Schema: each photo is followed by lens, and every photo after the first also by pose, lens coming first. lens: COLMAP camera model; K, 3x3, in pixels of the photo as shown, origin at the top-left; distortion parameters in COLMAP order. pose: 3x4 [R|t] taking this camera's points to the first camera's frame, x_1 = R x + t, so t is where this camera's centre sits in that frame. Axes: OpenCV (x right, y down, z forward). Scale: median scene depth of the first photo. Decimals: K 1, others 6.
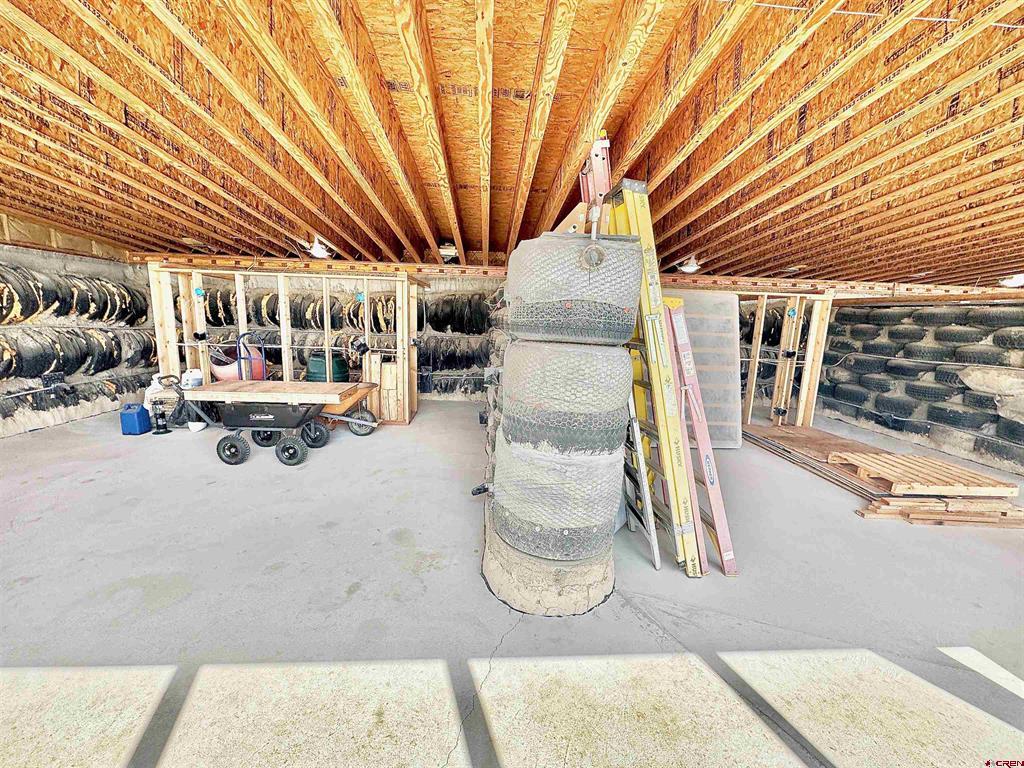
lens RADIAL K [[409.2, 0, 517.7], [0, 409.2, 385.7], [0, 0, 1]] dist [0.001863, -0.000565]
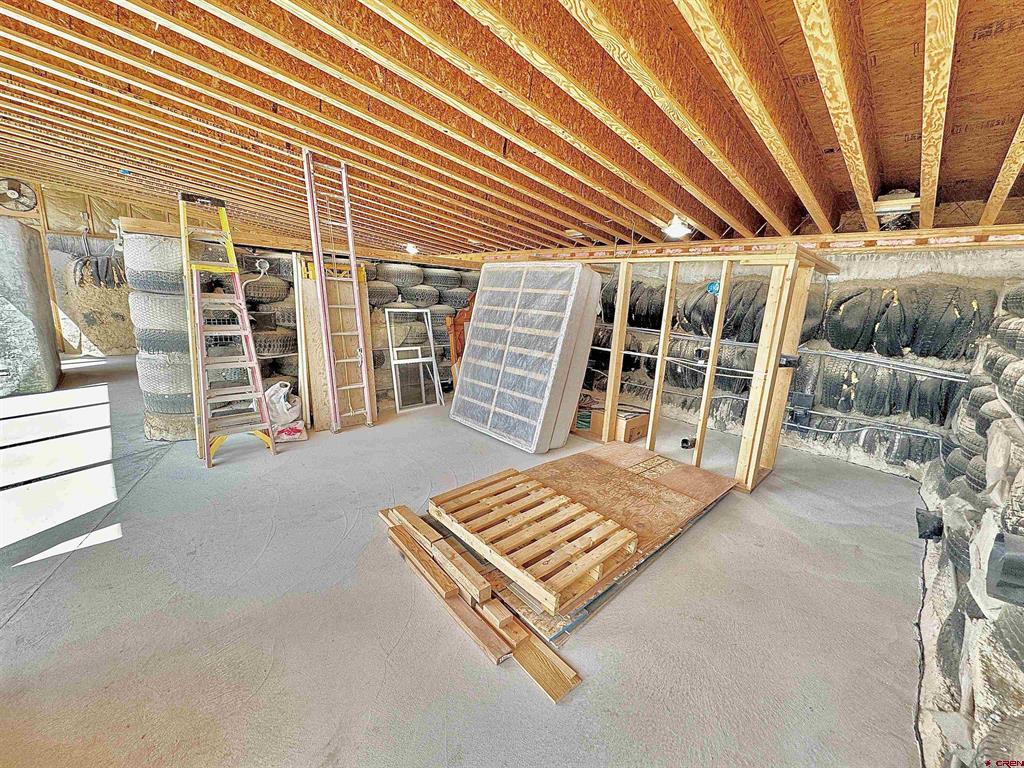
lens RADIAL K [[409.2, 0, 496.5], [0, 409.2, 382.5], [0, 0, 1]] dist [0.001863, -0.000565]
pose [[0.650142, 0.162147, -0.742309, -0.086202], [-0.138584, 0.985882, 0.093974, -0.077248], [0.747067, 0.041776, 0.663435, 0.260340]]
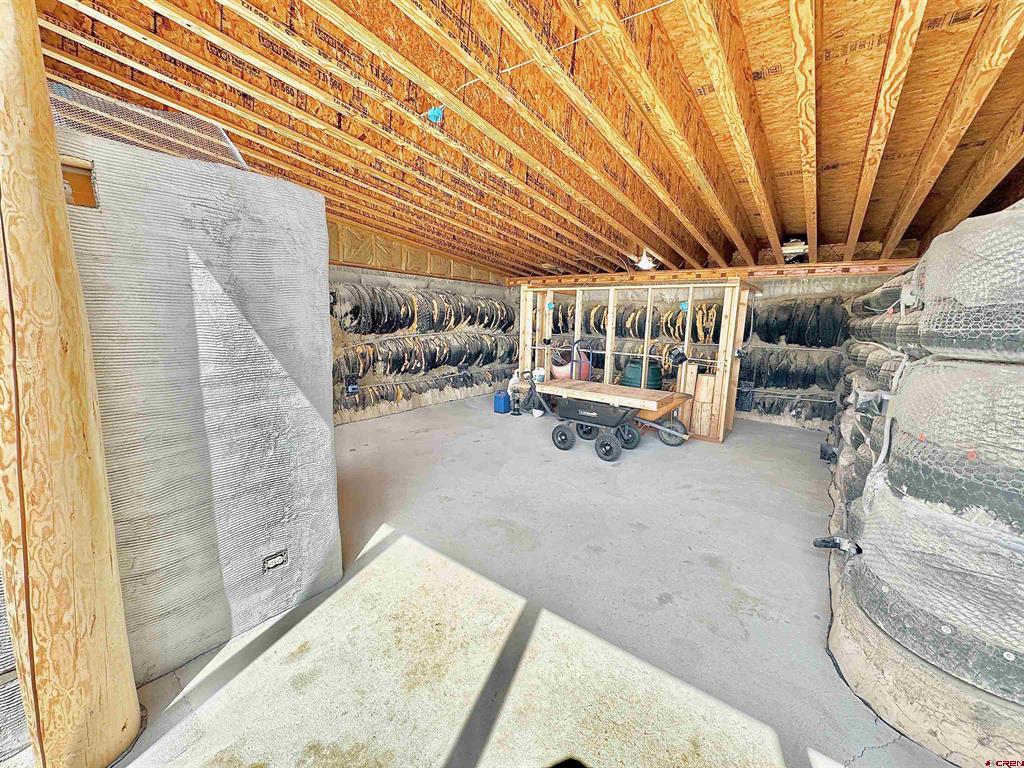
lens RADIAL K [[409.2, 0, 499.9], [0, 409.2, 385.5], [0, 0, 1]] dist [0.001863, -0.000565]
pose [[0.752899, 0.094868, -0.651263, -0.062745], [-0.108991, 0.993865, 0.018774, 0.004199], [0.649049, 0.056847, 0.758620, -0.026084]]
